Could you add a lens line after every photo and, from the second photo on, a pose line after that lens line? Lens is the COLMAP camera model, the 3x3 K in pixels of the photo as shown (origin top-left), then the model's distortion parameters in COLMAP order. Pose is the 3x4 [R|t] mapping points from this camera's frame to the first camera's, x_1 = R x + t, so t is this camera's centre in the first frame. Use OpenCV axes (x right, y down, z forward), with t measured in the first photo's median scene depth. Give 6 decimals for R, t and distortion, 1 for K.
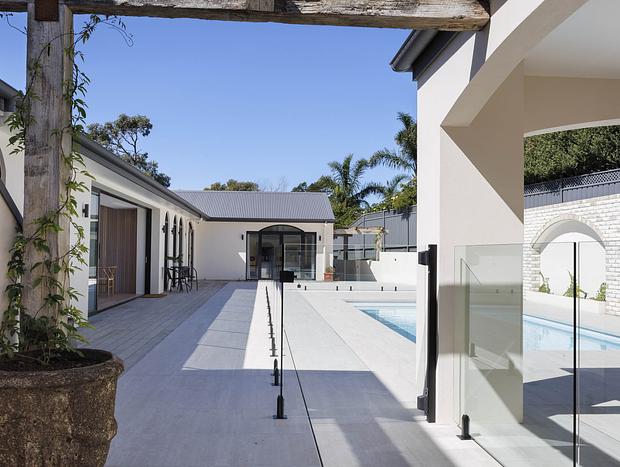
lens RADIAL K [[607.2, 0, 310.0], [0, 607.2, 233.5], [0, 0, 1]] dist [0.057328, -0.012371]
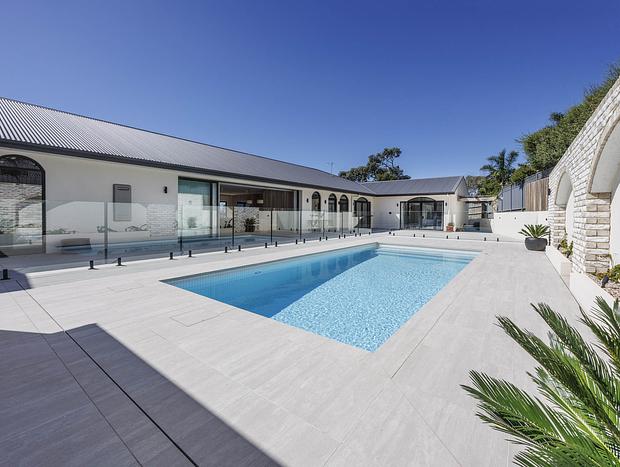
lens RADIAL K [[265.0, 0, 310.0], [0, 265.0, 233.5], [0, 0, 1]] dist [-0.000767, -0.000050]
pose [[0.744246, 0.048135, -0.666168, 0.218177], [0.018594, 0.995520, 0.092705, 0.012604], [0.667646, -0.081382, 0.740017, 0.234908]]
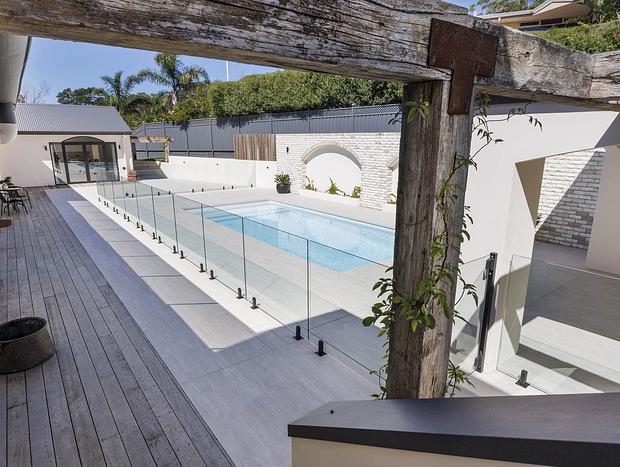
lens RADIAL K [[394.3, 0, 310.0], [0, 394.3, 233.5], [0, 0, 1]] dist [0.004813, 0.001634]
pose [[0.845312, -0.139446, 0.515755, -0.095417], [-0.005395, 0.963062, 0.269227, -0.041492], [-0.534246, -0.230363, 0.813335, 0.090542]]
